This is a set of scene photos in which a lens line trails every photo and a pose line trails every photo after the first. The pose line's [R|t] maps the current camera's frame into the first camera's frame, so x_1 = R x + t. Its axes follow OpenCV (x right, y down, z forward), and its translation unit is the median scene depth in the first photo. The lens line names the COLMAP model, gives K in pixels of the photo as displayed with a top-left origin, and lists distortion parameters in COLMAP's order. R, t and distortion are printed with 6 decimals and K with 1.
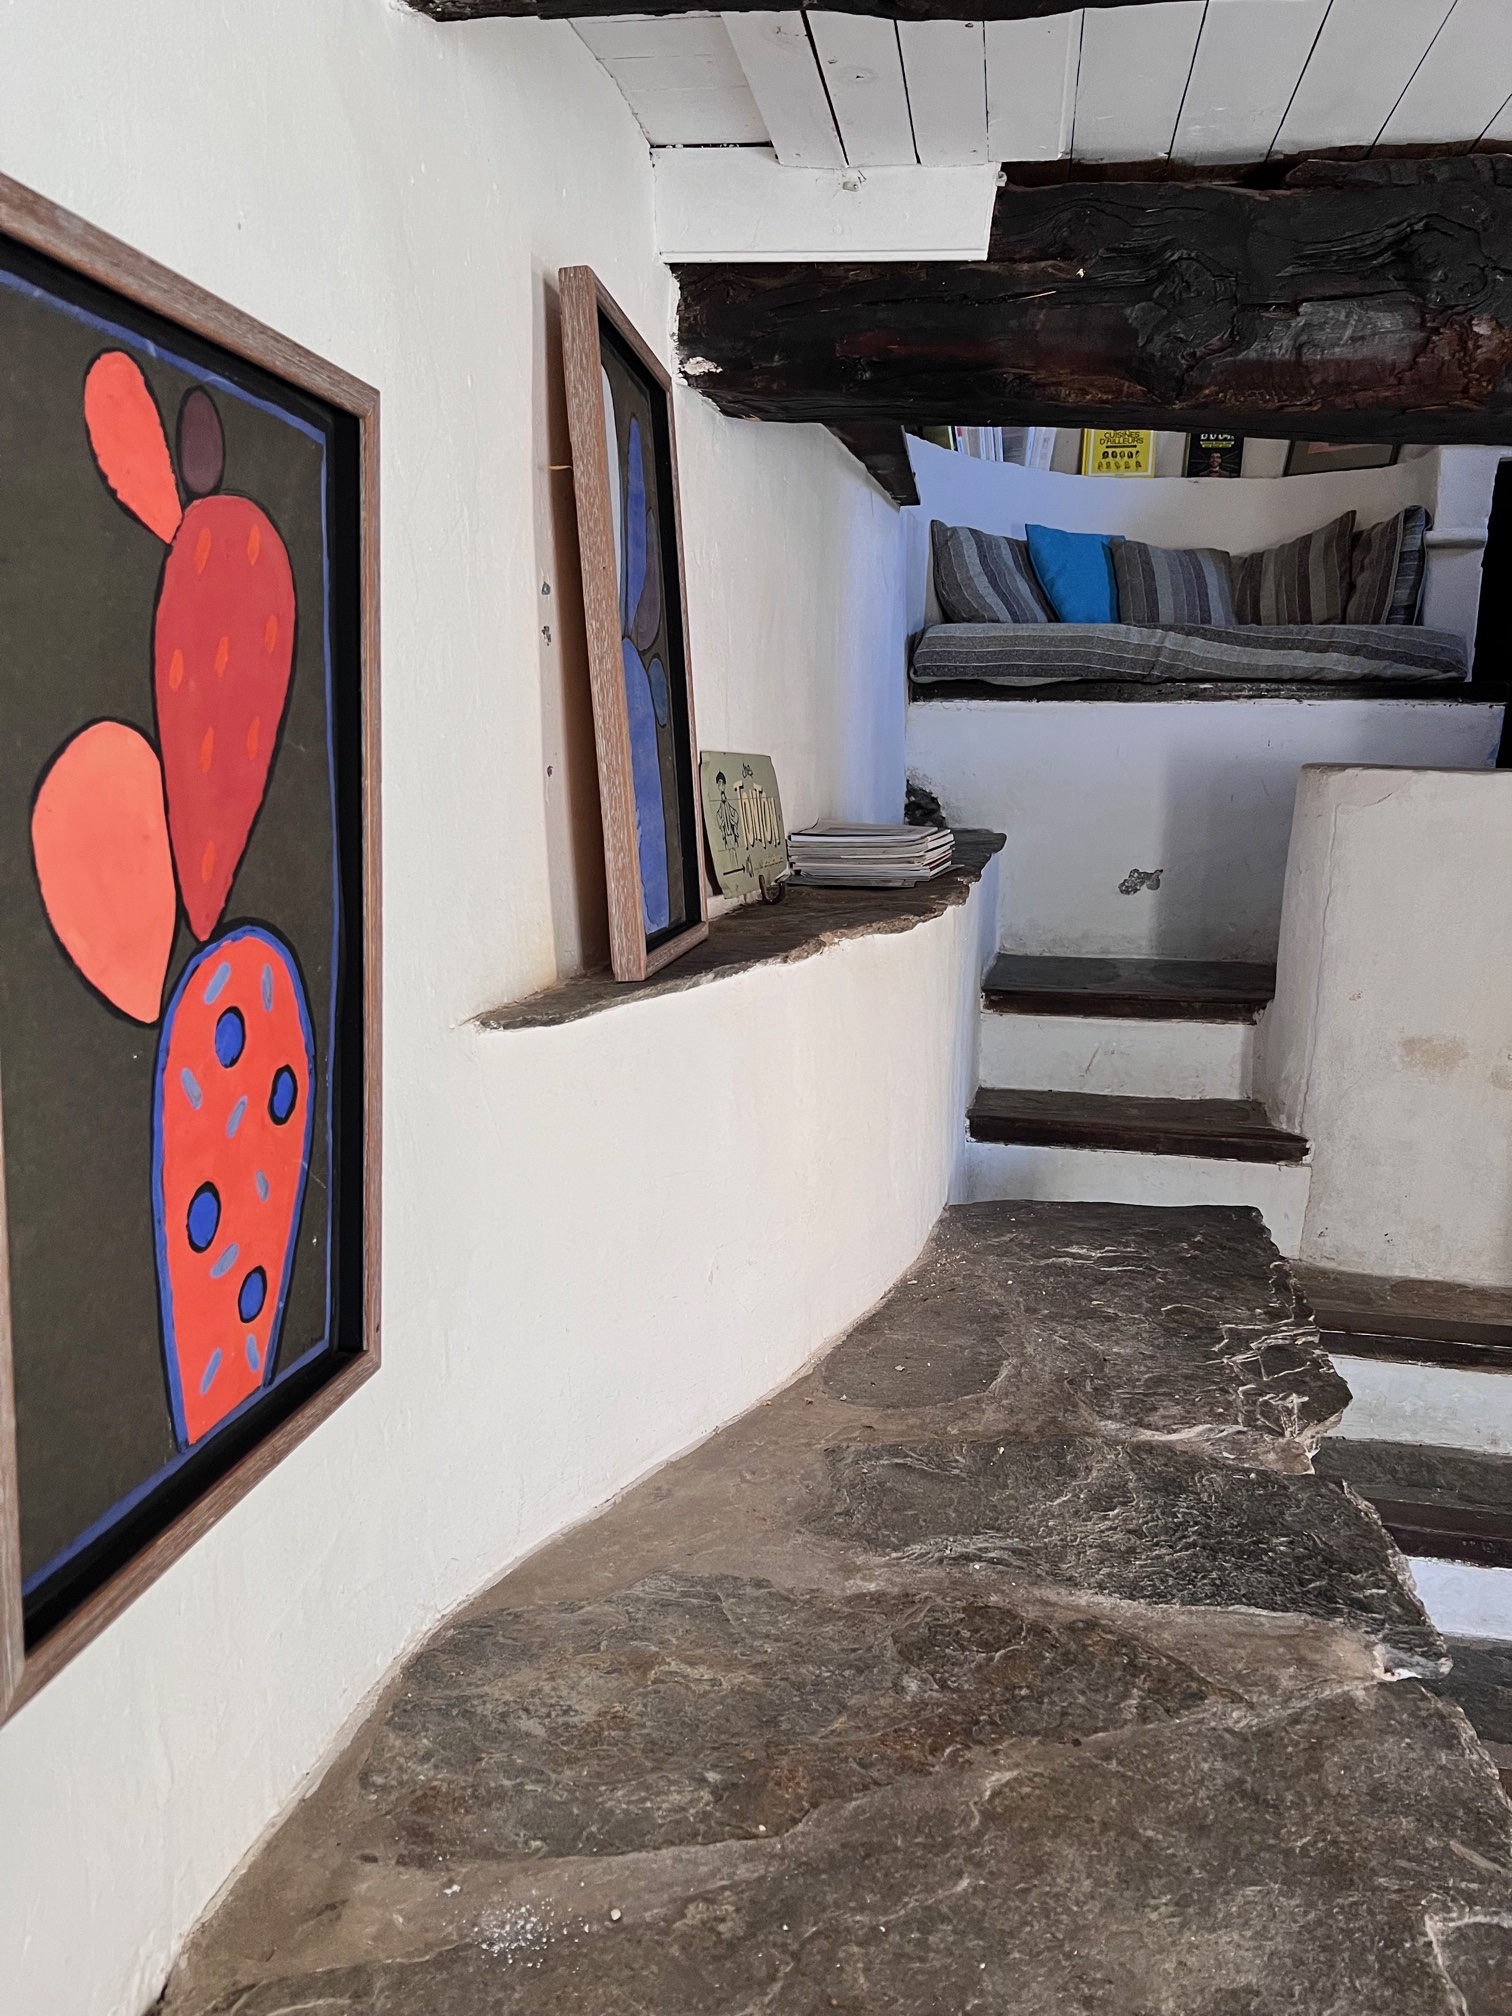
lens RADIAL K [[1523.5, 0, 759.7], [0, 1523.5, 1007.3], [0, 0, 1]] dist [0.005548, -0.003519]
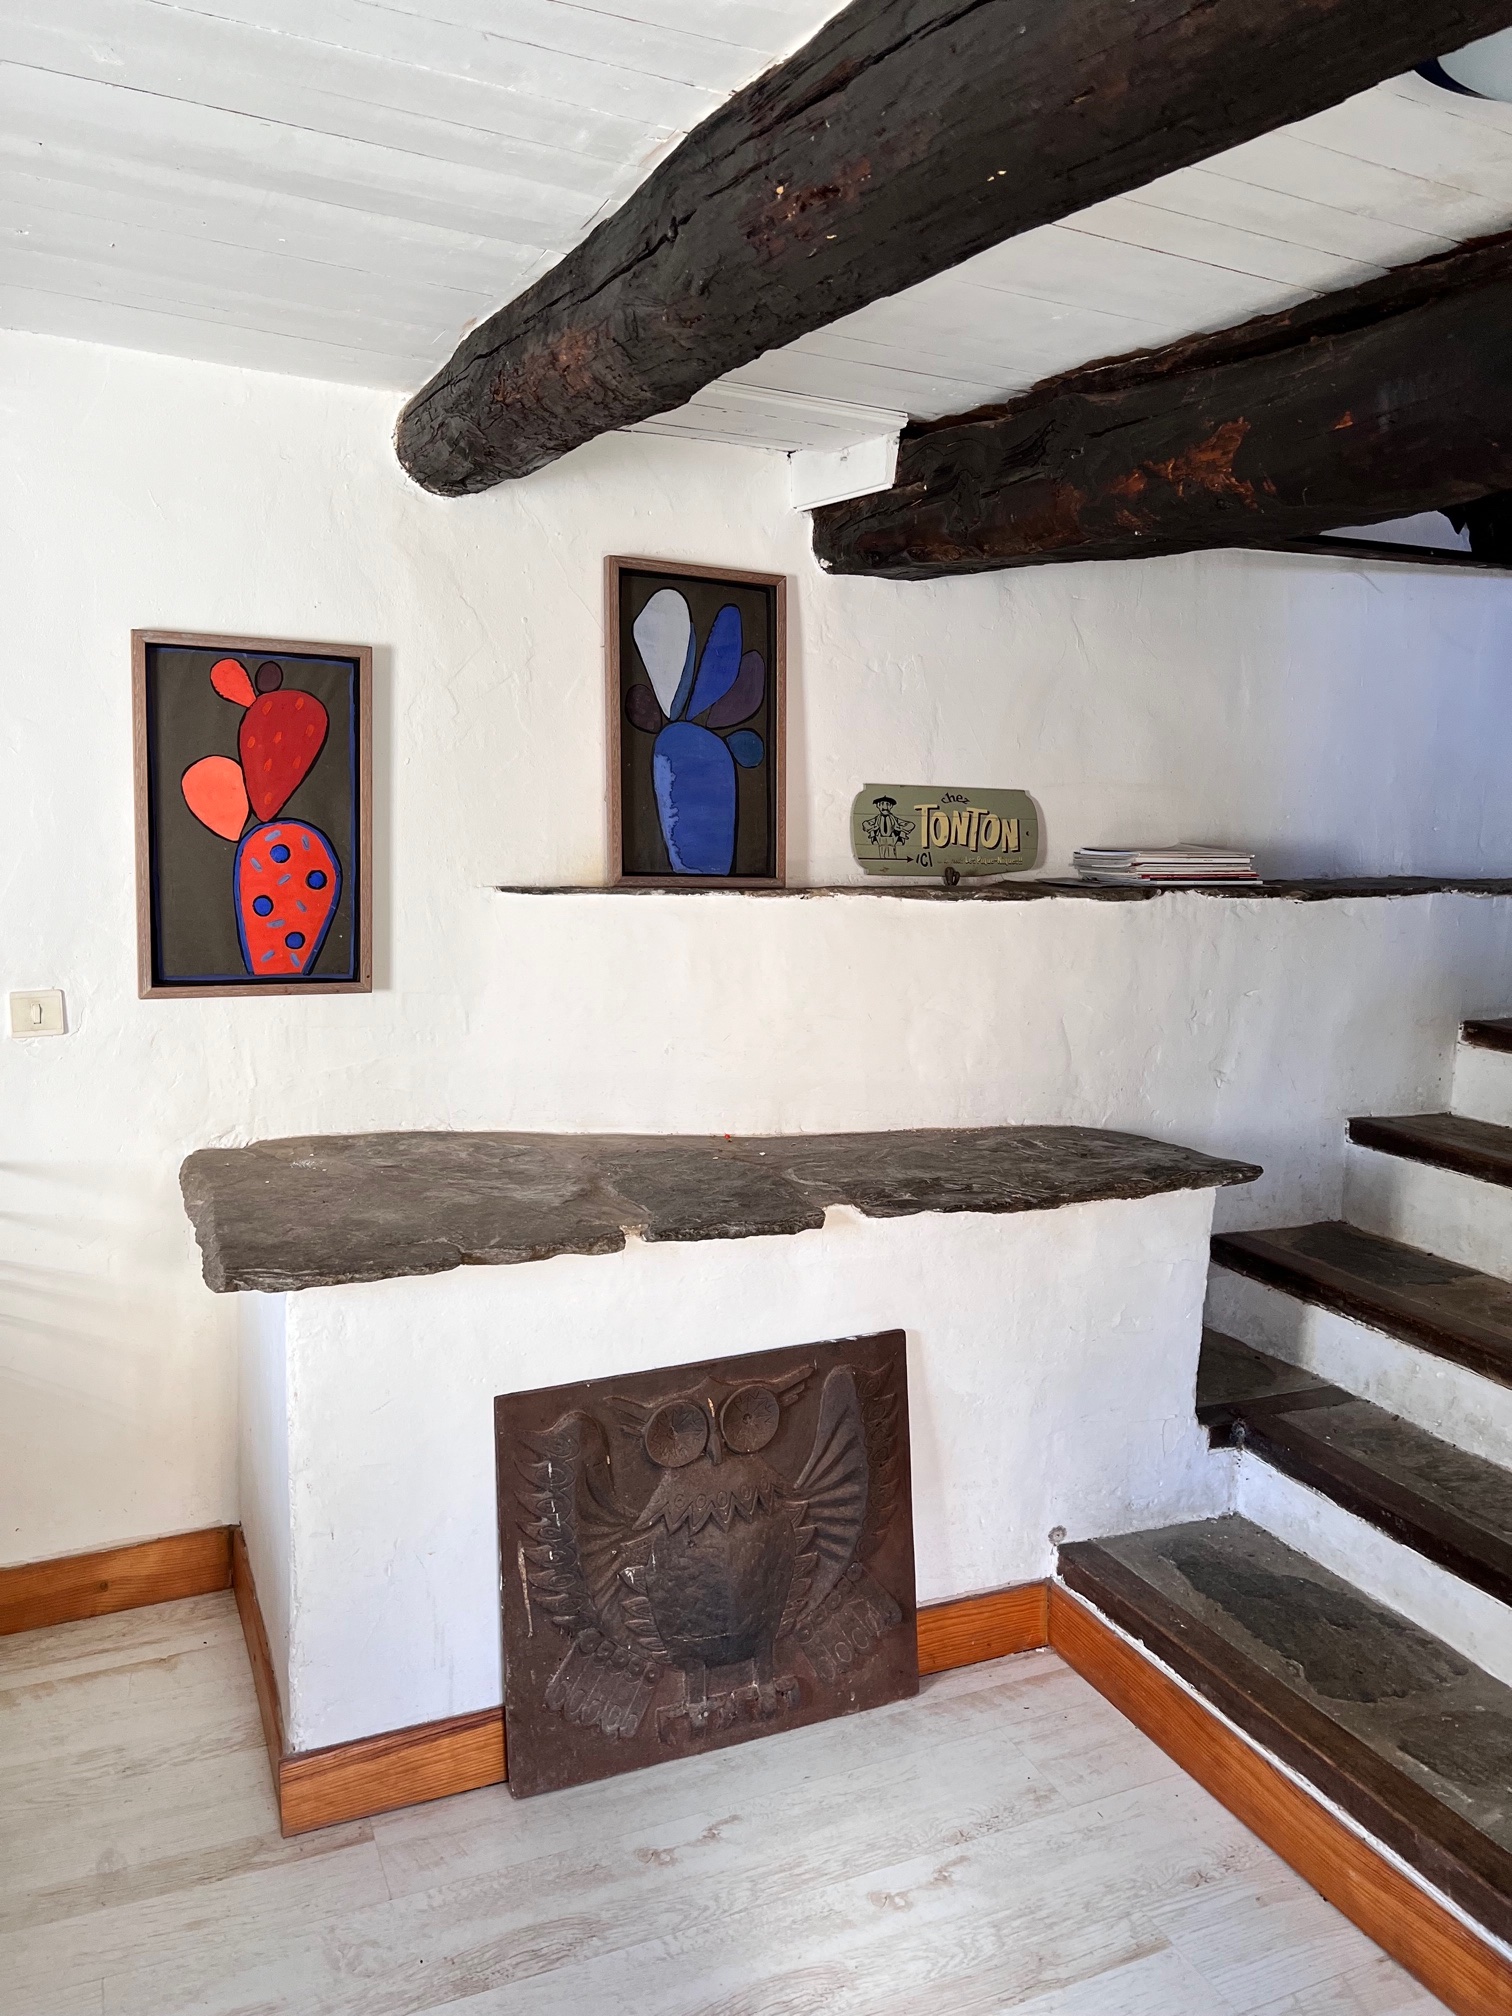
lens RADIAL K [[1523.5, 0, 755.3], [0, 1523.5, 1011.4], [0, 0, 1]] dist [0.005548, -0.003519]
pose [[0.597553, 0.120543, -0.792716, 2.765055], [-0.154204, 0.987457, 0.033916, 0.081895], [0.786862, 0.101973, 0.608646, -0.145129]]
